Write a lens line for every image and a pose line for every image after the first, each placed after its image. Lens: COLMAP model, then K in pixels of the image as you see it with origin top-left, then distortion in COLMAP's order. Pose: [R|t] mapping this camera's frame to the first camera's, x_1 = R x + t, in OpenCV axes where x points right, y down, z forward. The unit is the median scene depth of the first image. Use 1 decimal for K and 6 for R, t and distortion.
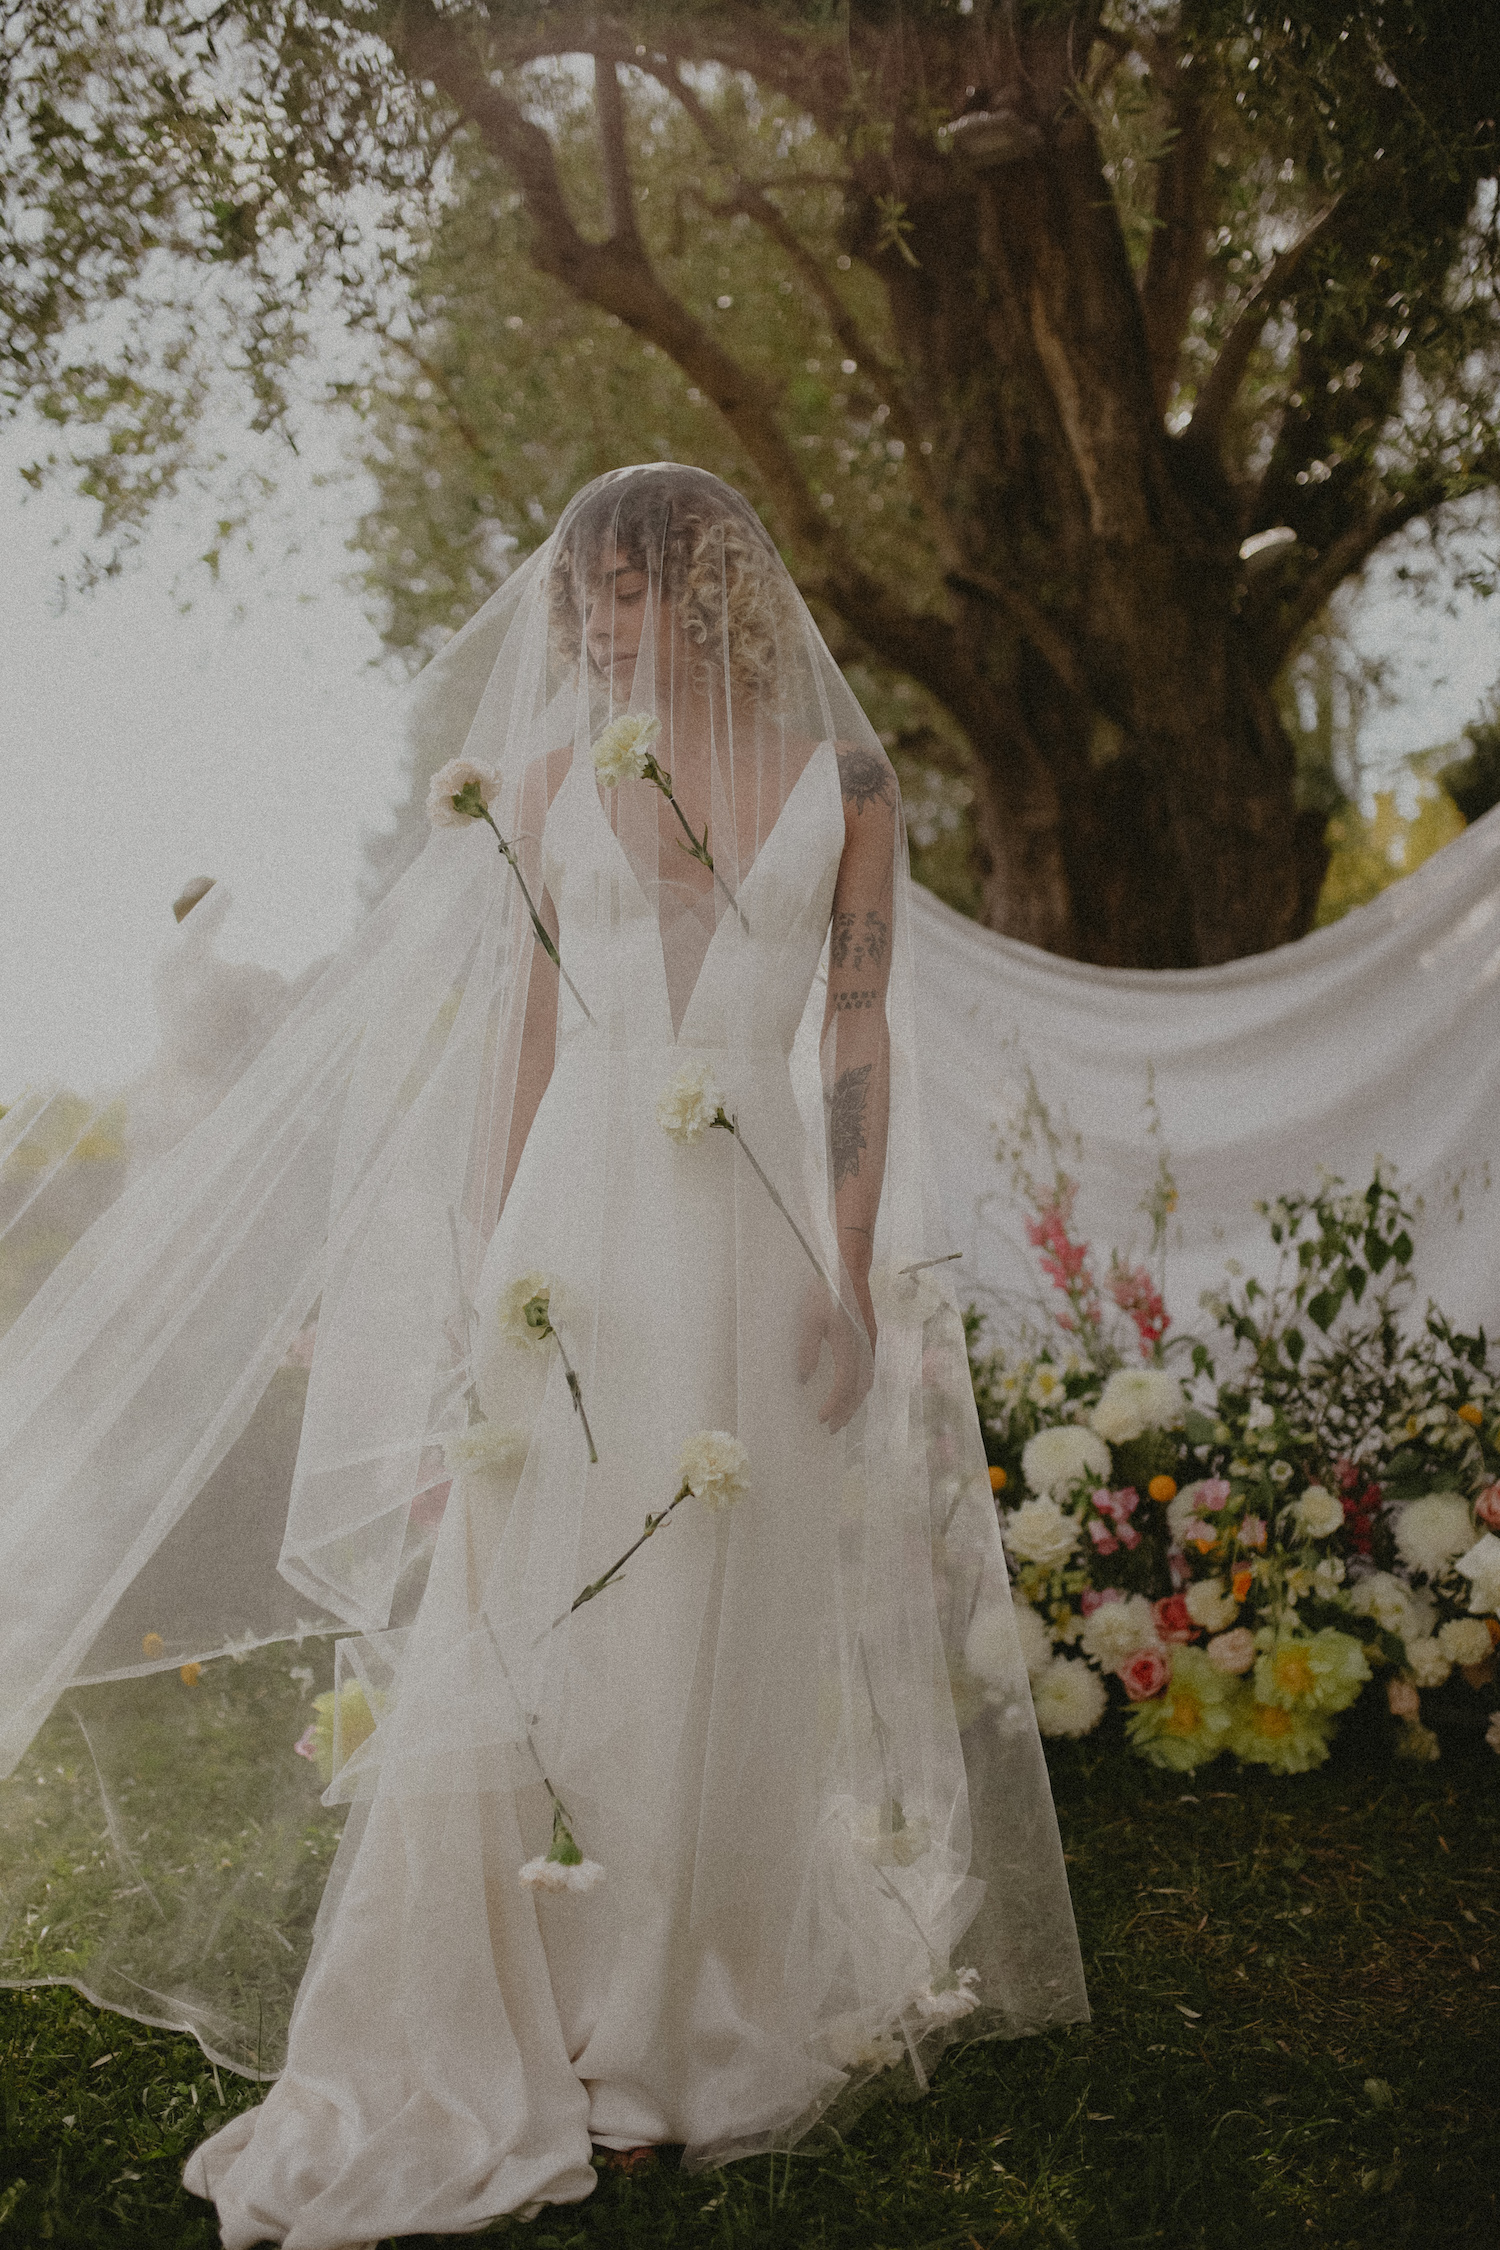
lens RADIAL K [[2631.7, 0, 750.0], [0, 2631.7, 1125.0], [0, 0, 1]] dist [-0.016378, 0.039575]
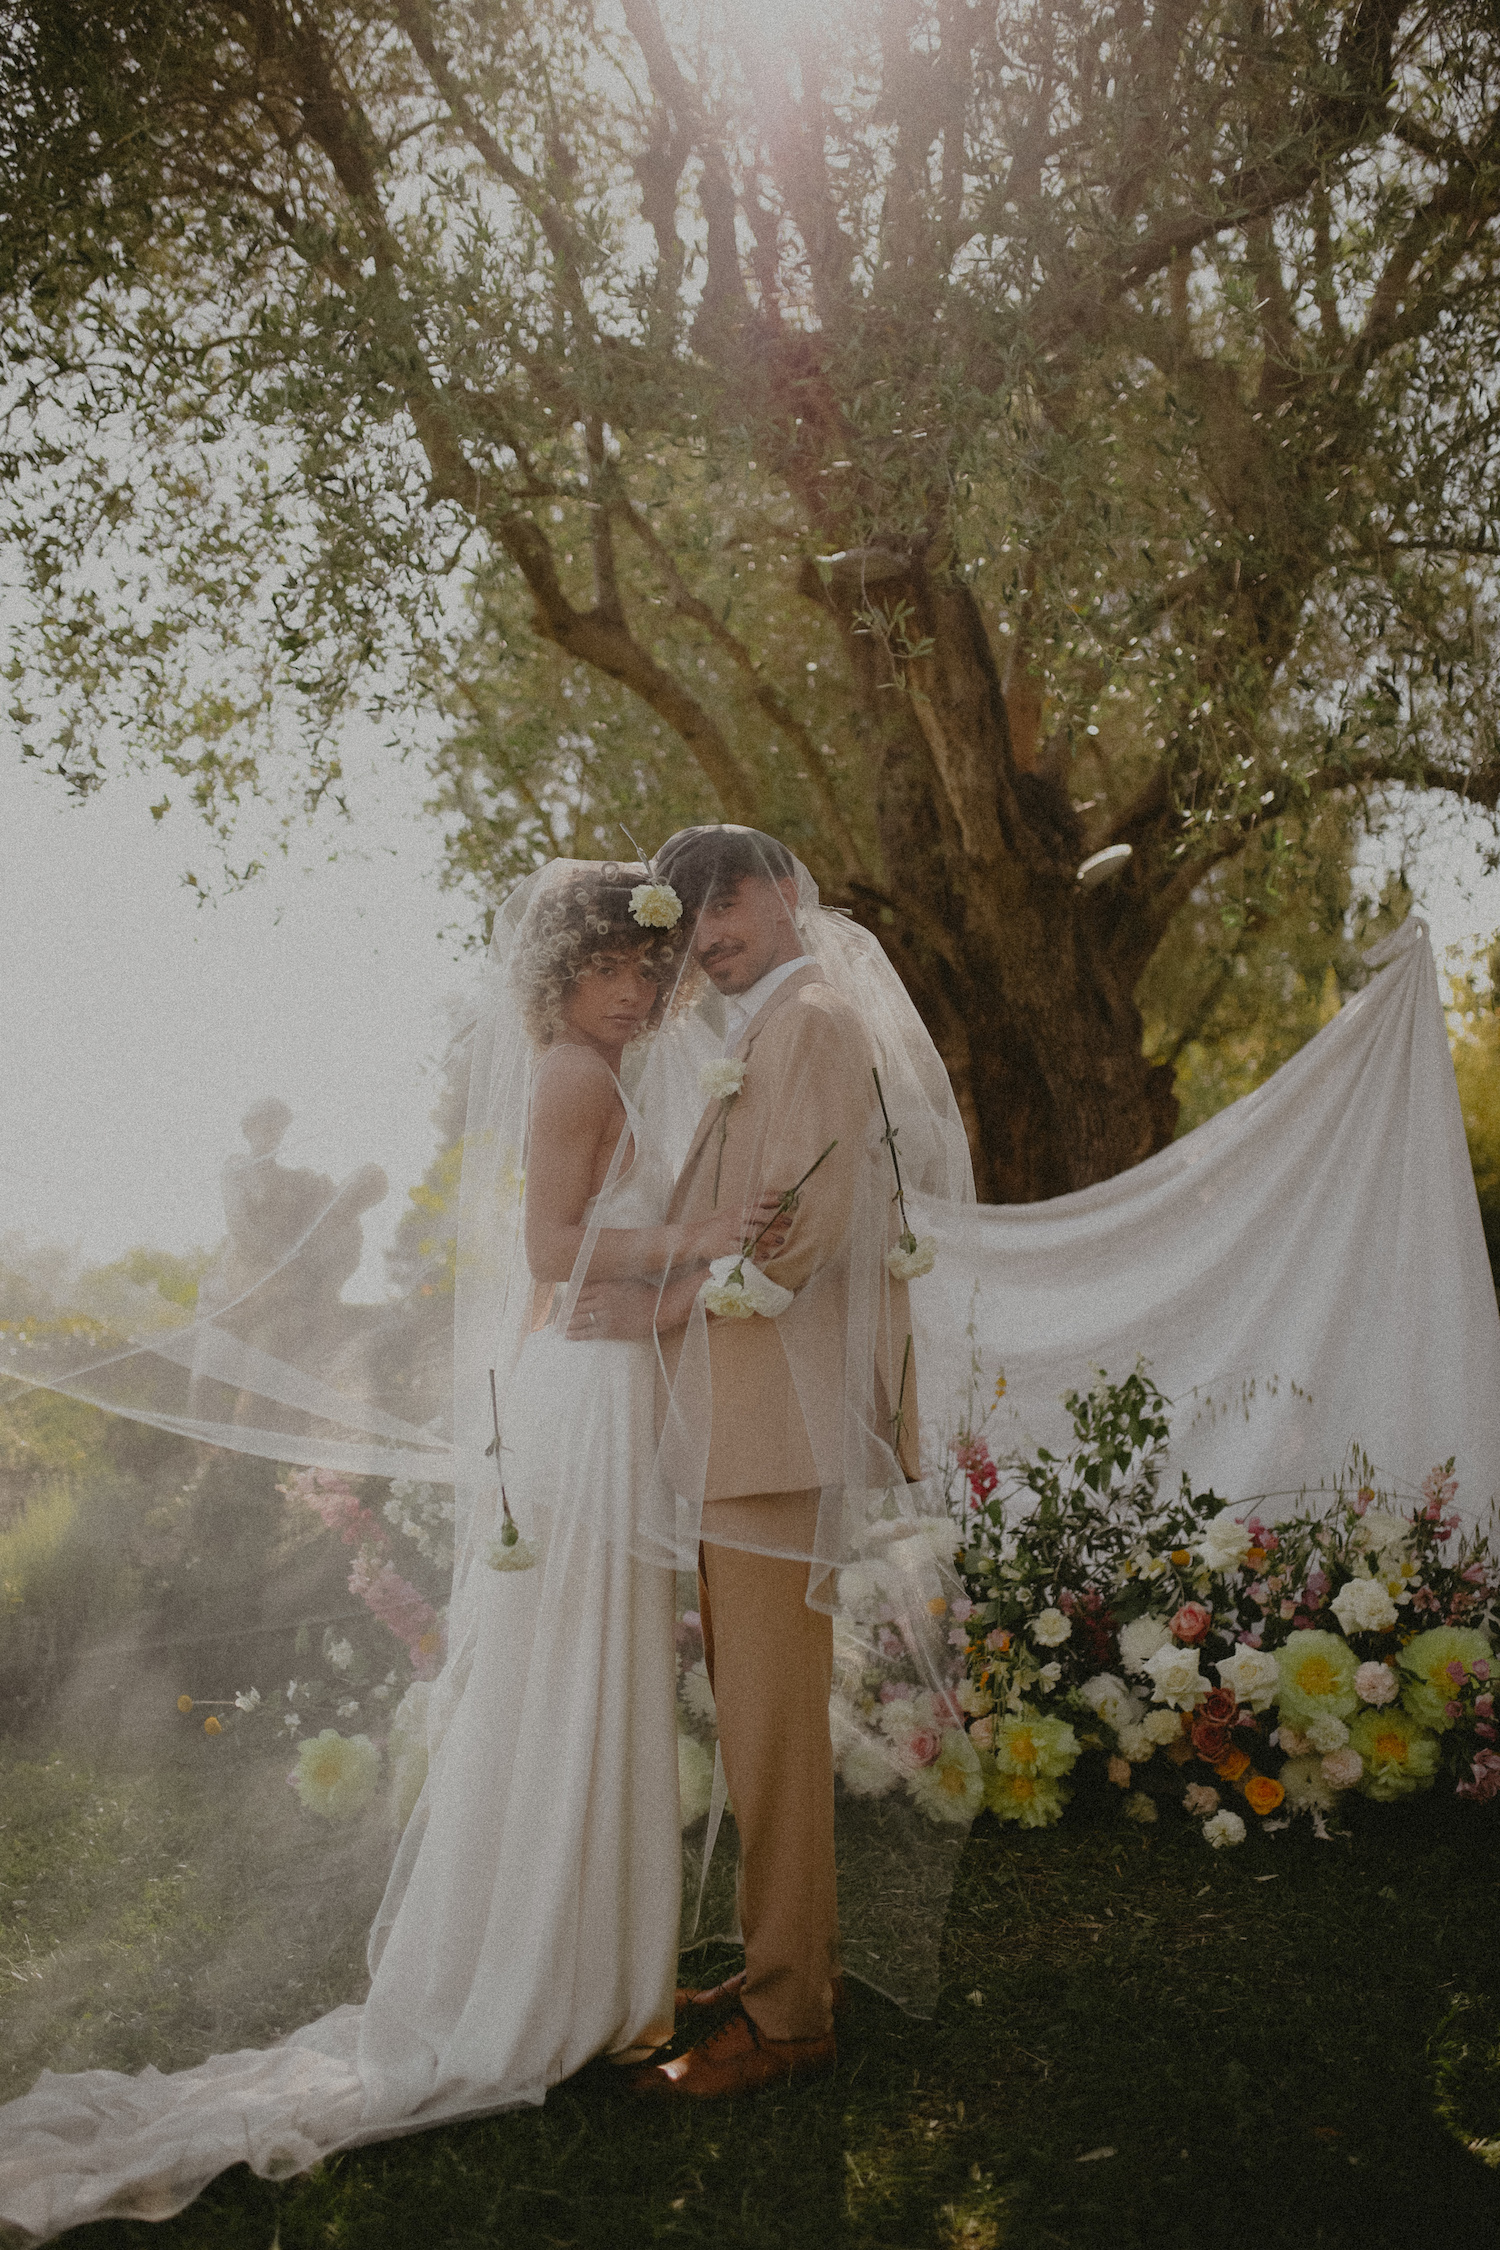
lens RADIAL K [[2631.7, 0, 750.0], [0, 2631.7, 1125.0], [0, 0, 1]] dist [-0.016378, 0.039575]
pose [[0.998679, 0.017661, -0.048253, 0.120560], [-0.020480, 0.998073, -0.058577, -0.024102], [0.047126, 0.059488, 0.997116, -0.336380]]
